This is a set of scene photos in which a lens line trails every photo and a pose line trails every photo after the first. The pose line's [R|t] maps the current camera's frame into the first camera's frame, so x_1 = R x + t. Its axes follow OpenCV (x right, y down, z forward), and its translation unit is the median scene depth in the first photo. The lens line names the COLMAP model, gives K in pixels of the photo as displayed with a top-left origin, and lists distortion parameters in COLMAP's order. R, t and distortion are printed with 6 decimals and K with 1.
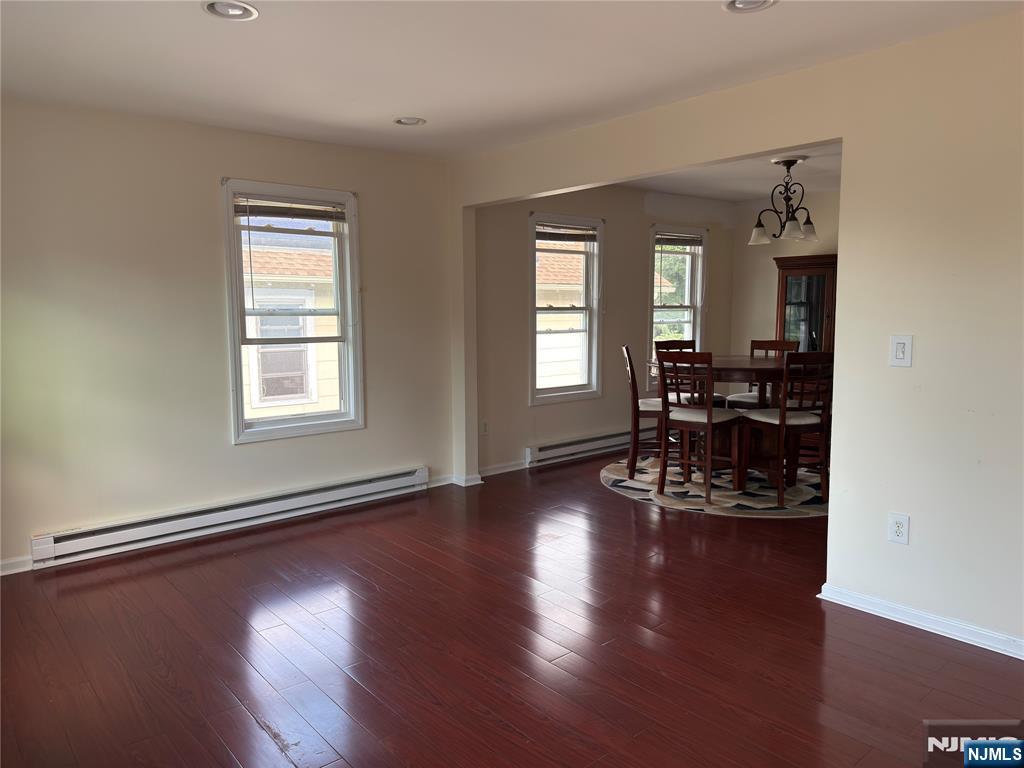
lens RADIAL K [[728.6, 0, 507.0], [0, 728.6, 382.7], [0, 0, 1]] dist [0.159368, -0.168323]
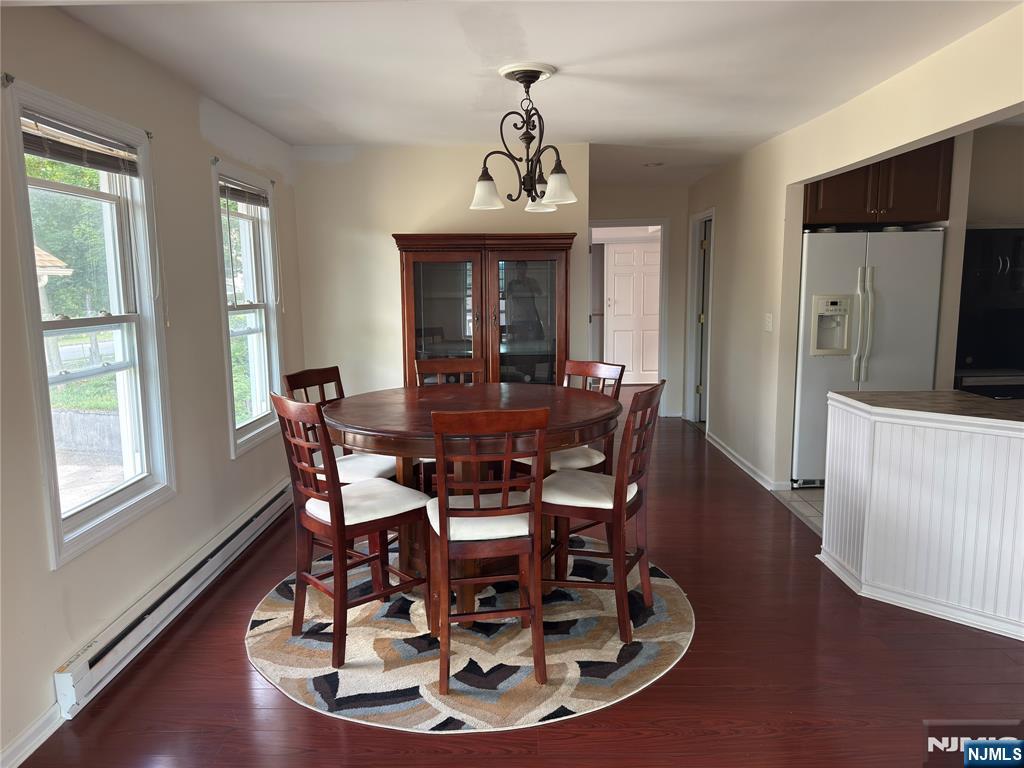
lens RADIAL K [[728.6, 0, 507.0], [0, 728.6, 382.7], [0, 0, 1]] dist [0.159368, -0.168323]
pose [[0.659997, -0.106685, 0.743655, -0.115796], [0.090214, 0.993958, 0.062529, -0.083758], [-0.745832, 0.025819, 0.665633, 0.609145]]
